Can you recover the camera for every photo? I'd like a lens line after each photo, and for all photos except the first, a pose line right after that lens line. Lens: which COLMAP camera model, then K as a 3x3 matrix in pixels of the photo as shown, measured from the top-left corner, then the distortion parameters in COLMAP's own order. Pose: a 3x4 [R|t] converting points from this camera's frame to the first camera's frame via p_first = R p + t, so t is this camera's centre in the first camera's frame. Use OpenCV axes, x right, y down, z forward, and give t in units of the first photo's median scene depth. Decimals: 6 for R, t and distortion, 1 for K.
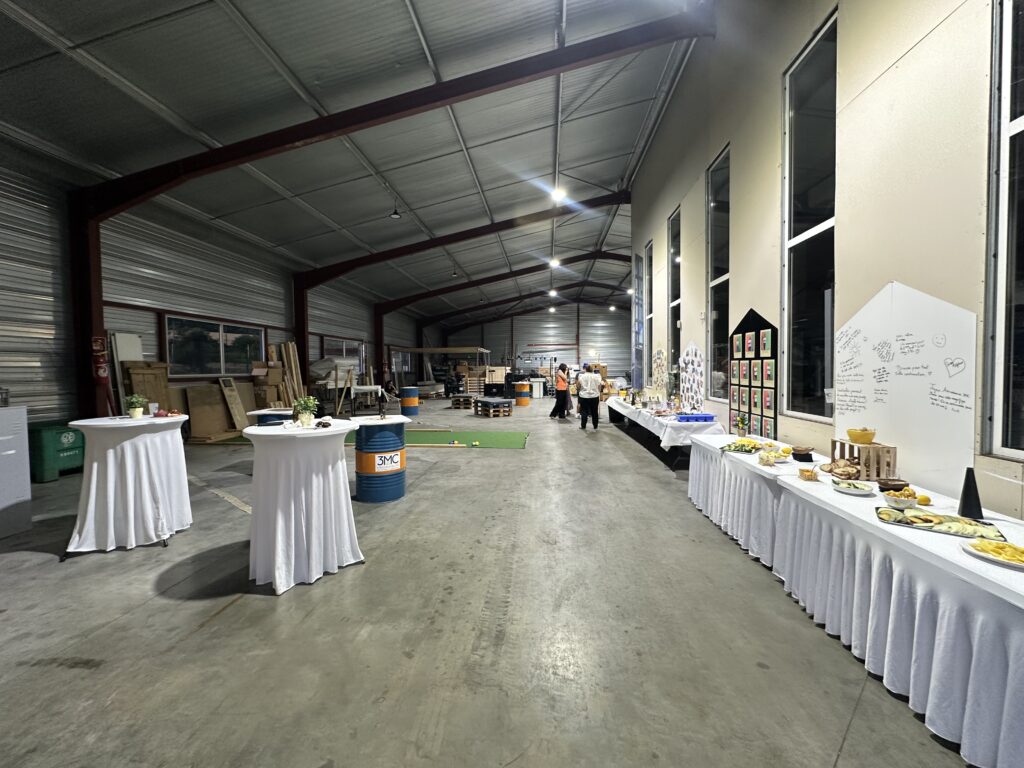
lens RADIAL K [[401.5, 0, 509.1], [0, 401.5, 384.4], [0, 0, 1]] dist [-0.010314, 0.000135]
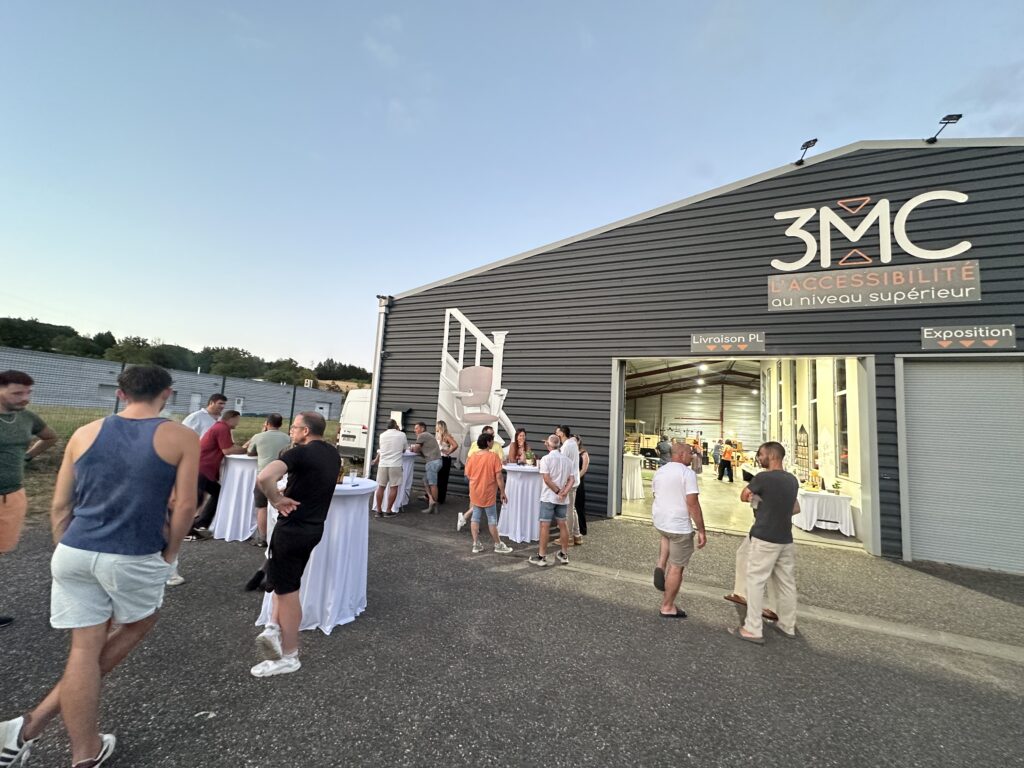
lens RADIAL K [[401.5, 0, 510.9], [0, 401.5, 378.3], [0, 0, 1]] dist [-0.010314, 0.000135]
pose [[0.947404, 0.034103, -0.318219, -0.061620], [-0.086055, 0.984833, -0.150662, 0.009967], [0.308254, 0.170122, 0.935969, -0.421658]]
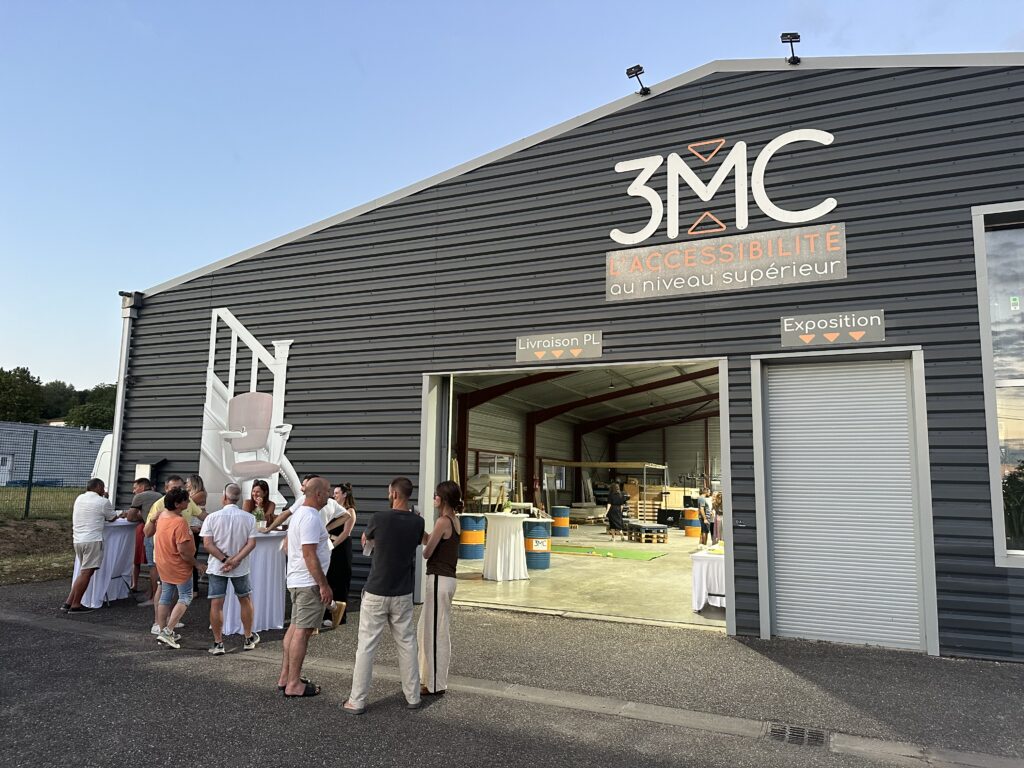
lens RADIAL K [[700.5, 0, 513.7], [0, 700.5, 390.1], [0, 0, 1]] dist [0.039231, -0.047279]
pose [[0.947345, -0.010485, -0.320042, 0.130160], [-0.045001, 0.985186, -0.165480, 0.010279], [0.317036, 0.171169, 0.932839, -0.454703]]
